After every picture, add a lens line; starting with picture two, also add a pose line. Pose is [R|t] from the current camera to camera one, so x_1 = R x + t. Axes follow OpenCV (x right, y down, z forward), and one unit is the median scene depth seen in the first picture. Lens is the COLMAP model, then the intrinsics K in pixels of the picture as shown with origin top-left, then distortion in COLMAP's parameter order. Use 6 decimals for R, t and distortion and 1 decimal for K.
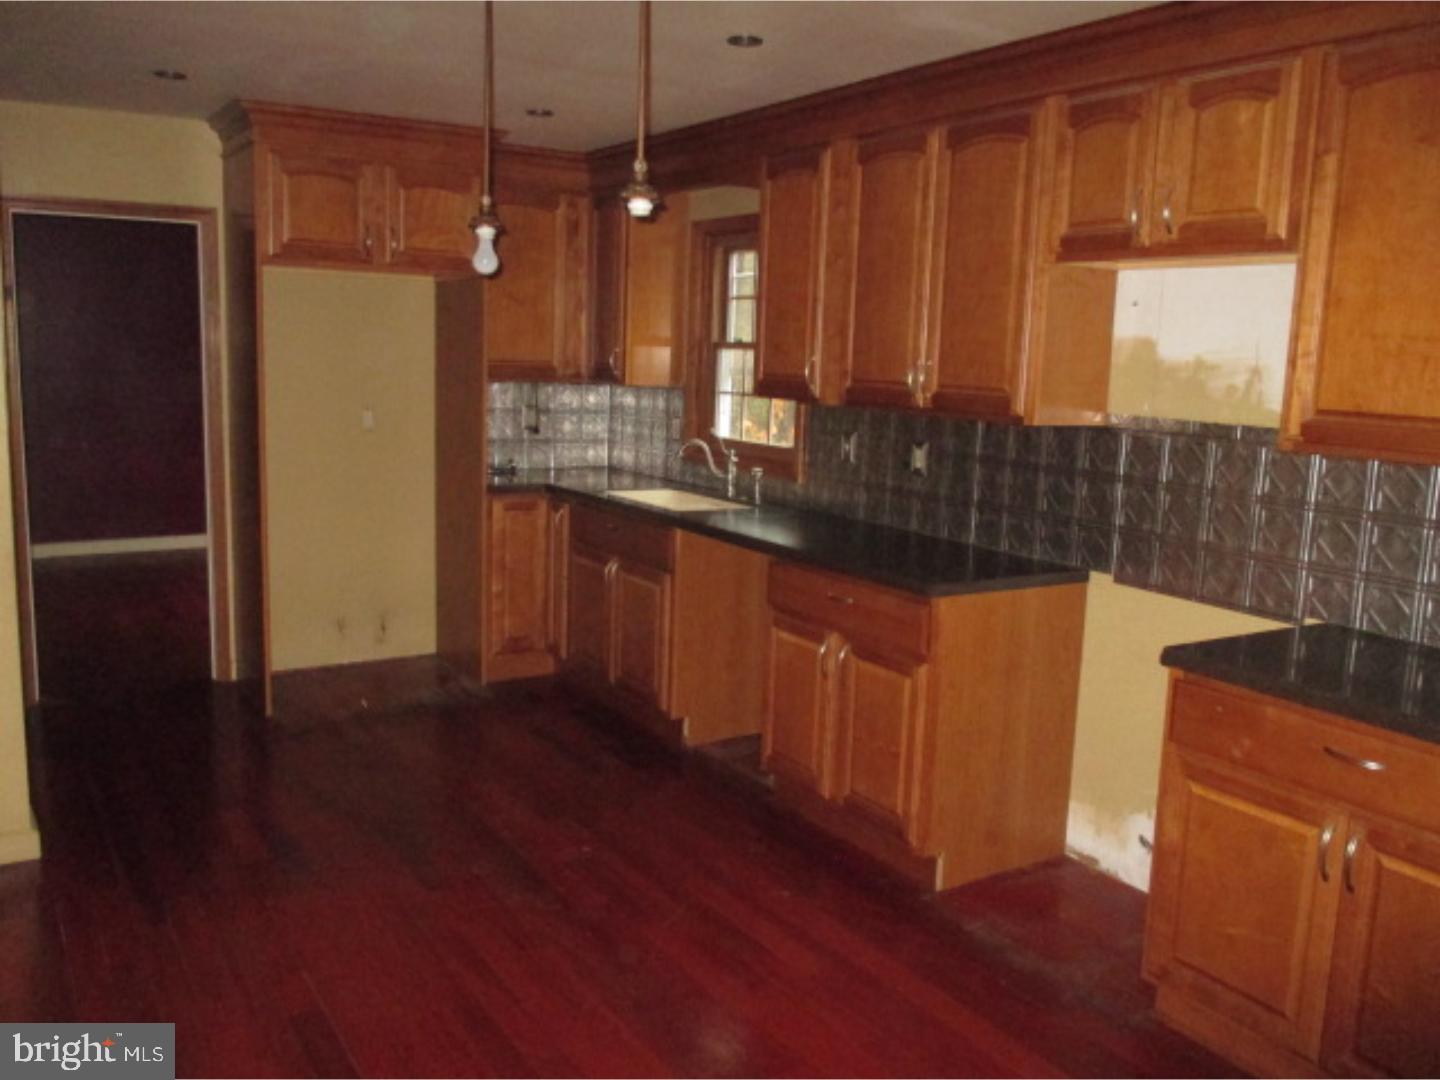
lens RADIAL K [[1194.9, 0, 720.1], [0, 1194.9, 541.8], [0, 0, 1]] dist [-0.015395, -0.009992]
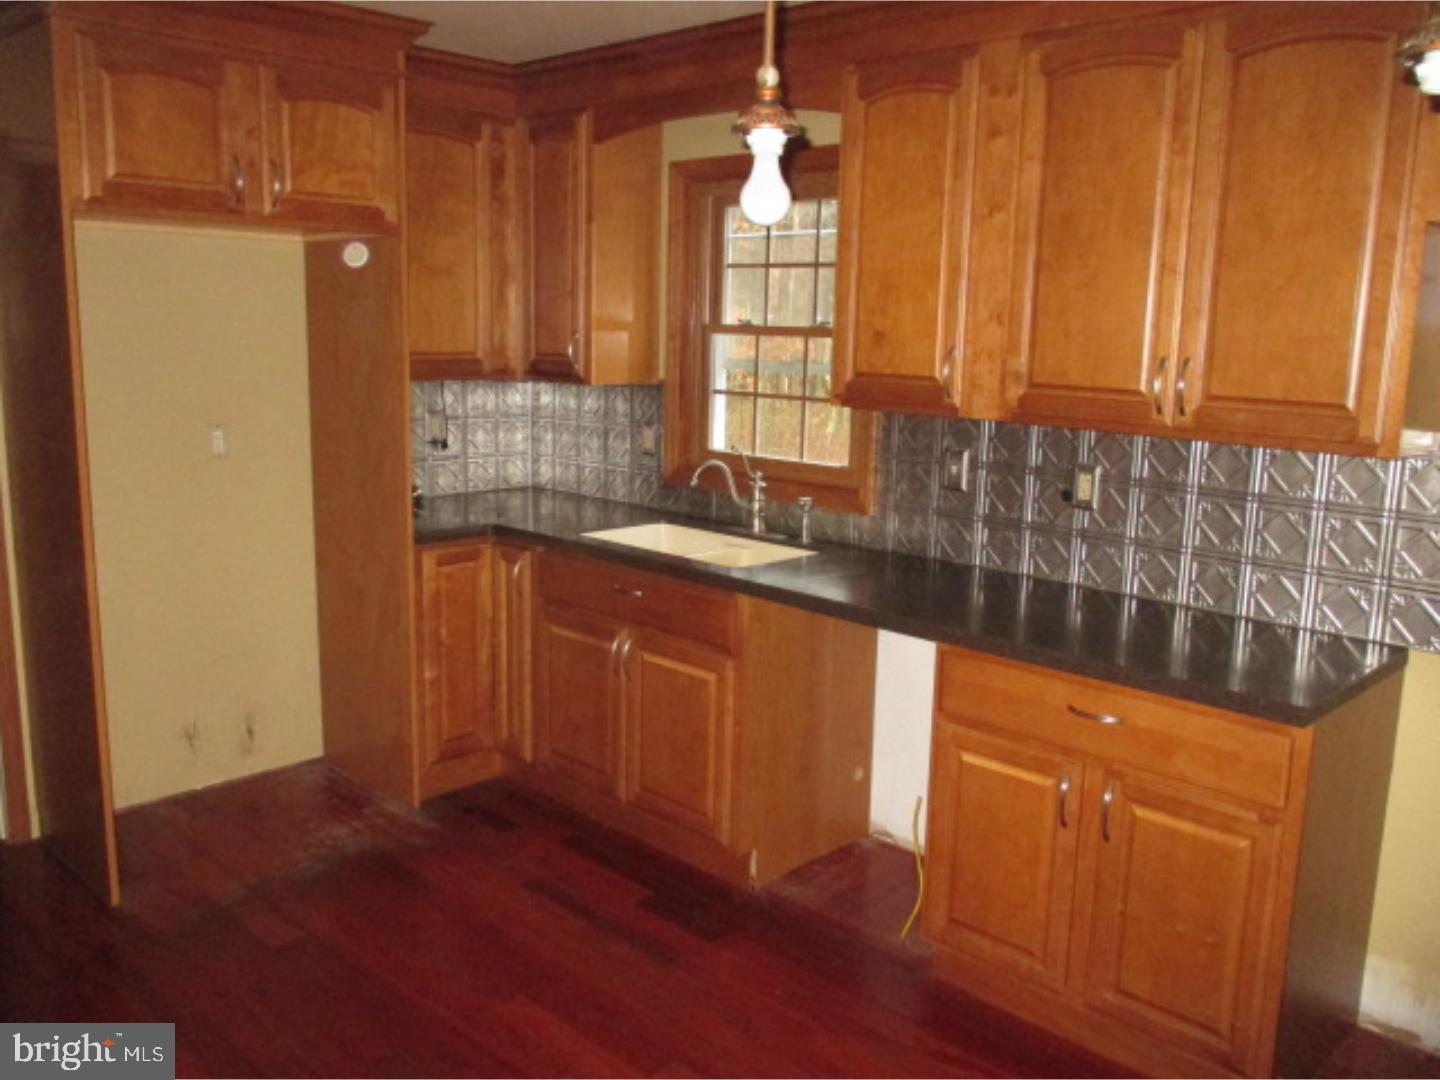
lens RADIAL K [[1194.9, 0, 719.7], [0, 1194.9, 534.2], [0, 0, 1]] dist [-0.015395, -0.009992]
pose [[0.973490, -0.043021, 0.224647, -0.175216], [0.039588, 0.999021, 0.019765, -0.051197], [-0.225277, -0.010347, 0.974240, 0.266157]]
